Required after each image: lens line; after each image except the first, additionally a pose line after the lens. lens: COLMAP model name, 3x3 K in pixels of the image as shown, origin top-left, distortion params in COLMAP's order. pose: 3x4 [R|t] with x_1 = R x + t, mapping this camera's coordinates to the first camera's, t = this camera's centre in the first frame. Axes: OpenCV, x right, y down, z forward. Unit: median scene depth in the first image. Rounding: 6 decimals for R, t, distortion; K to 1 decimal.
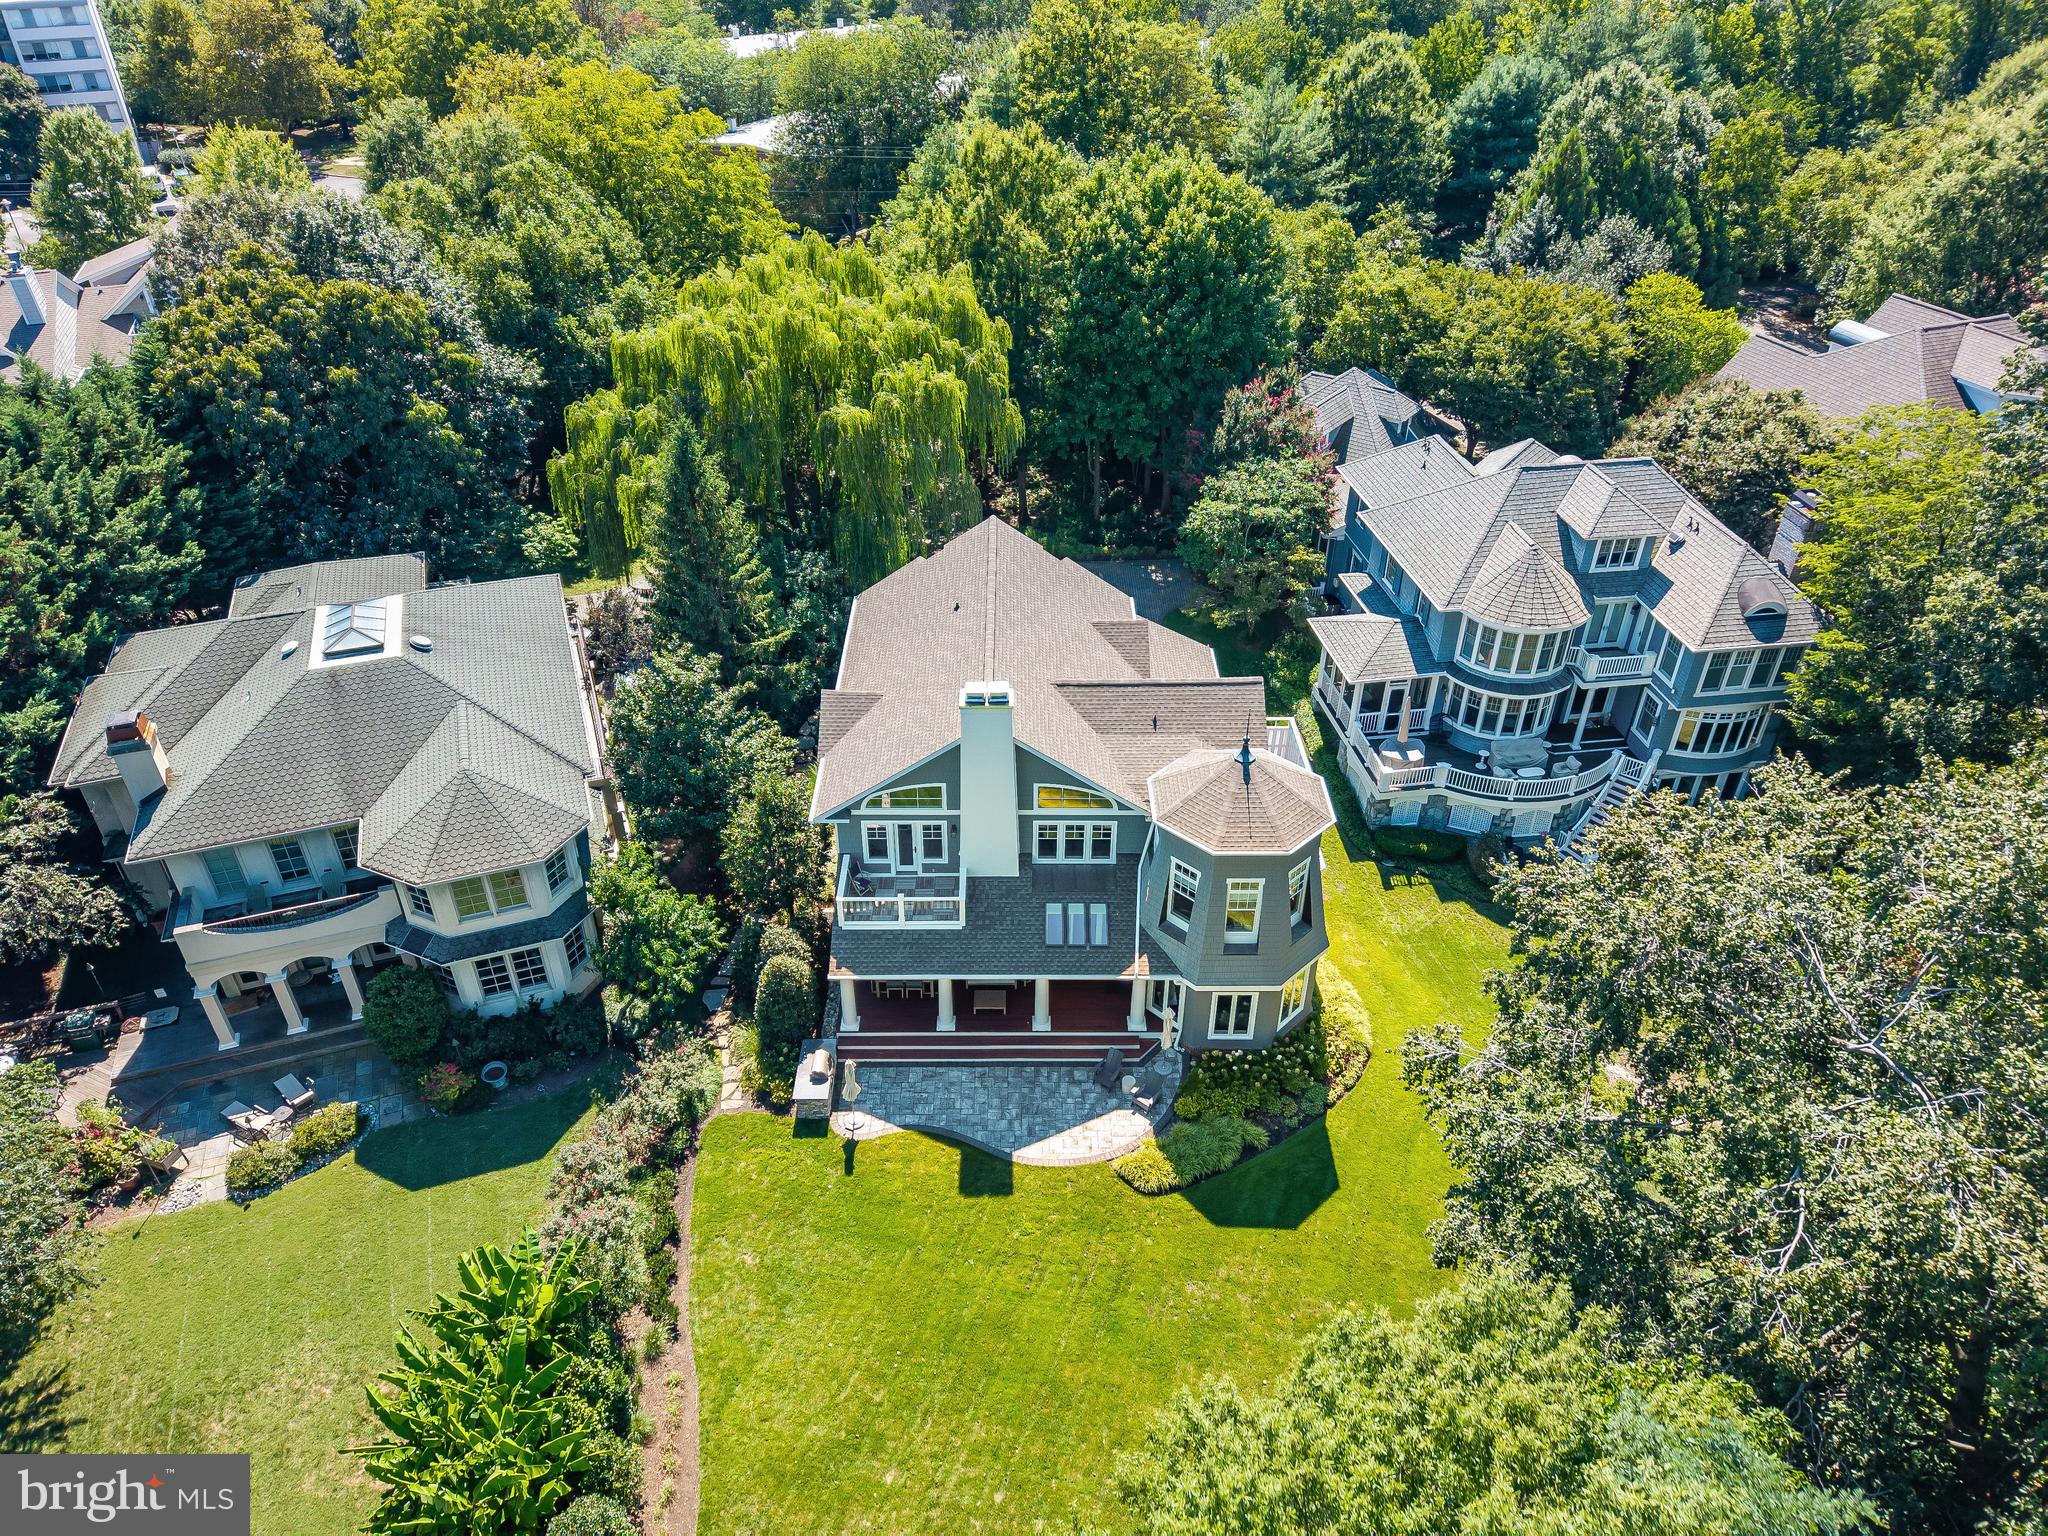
lens RADIAL K [[1312.3, 0, 1019.9], [0, 1312.3, 766.4], [0, 0, 1]] dist [-0.005765, -0.003250]
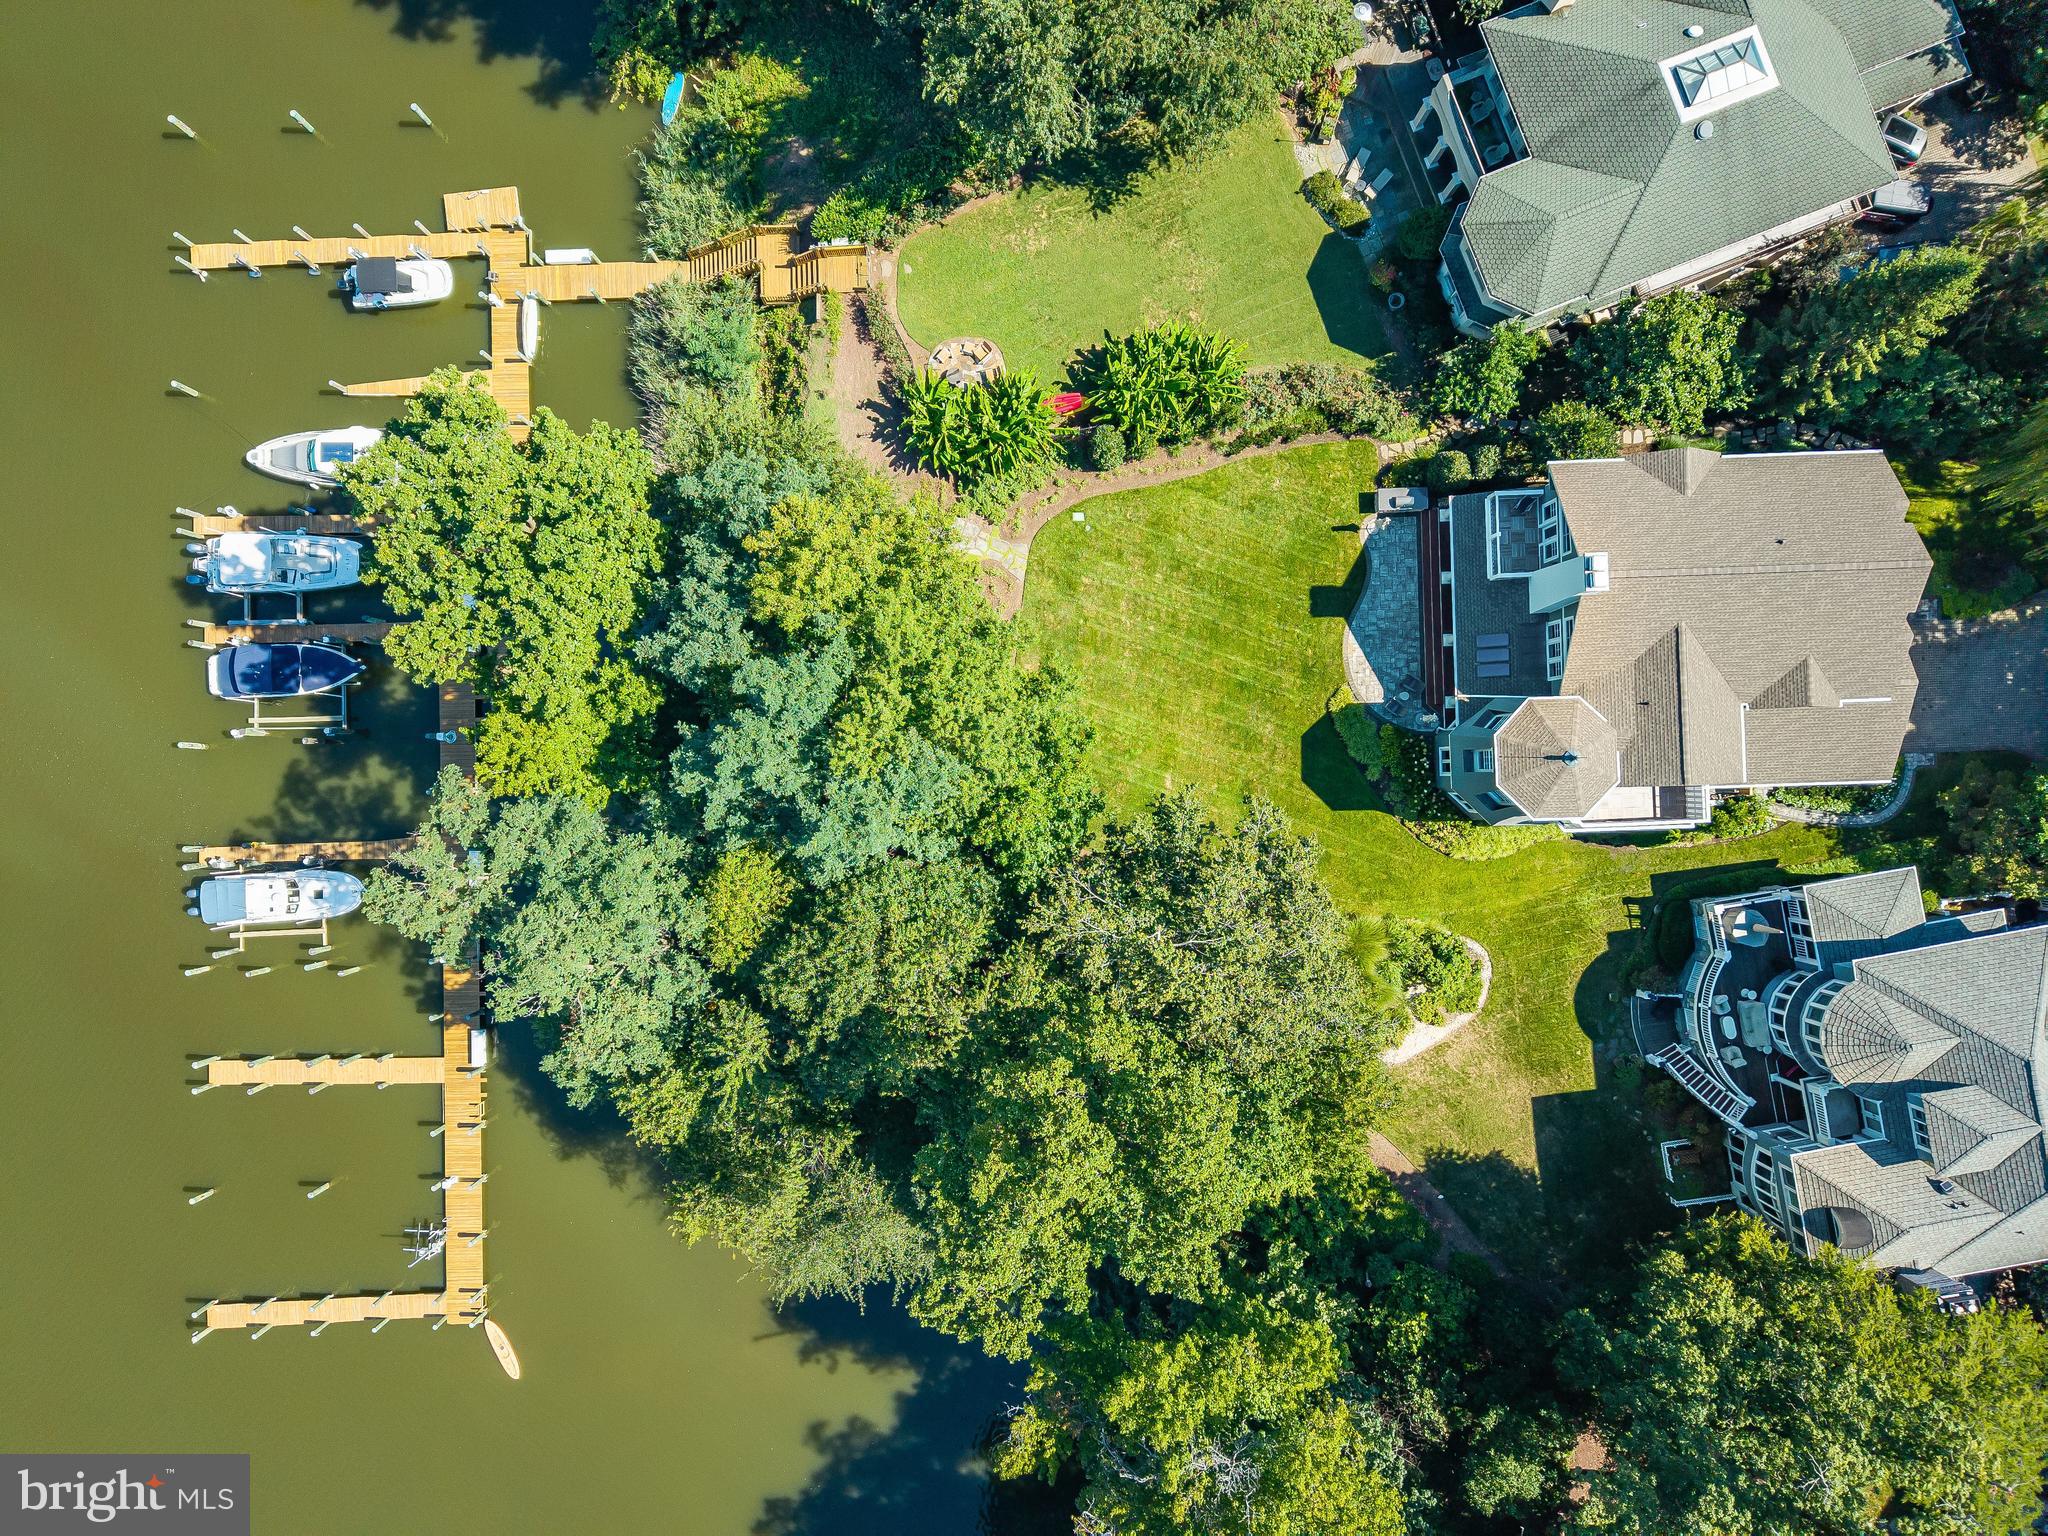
lens RADIAL K [[1402.1, 0, 1024.8], [0, 1402.1, 766.5], [0, 0, 1]] dist [0.017875, -0.013060]
pose [[0.030244, 0.999489, -0.010334, 0.172053], [-0.586658, 0.026121, 0.809413, -0.859029], [0.809270, -0.018417, 0.587149, -0.387774]]
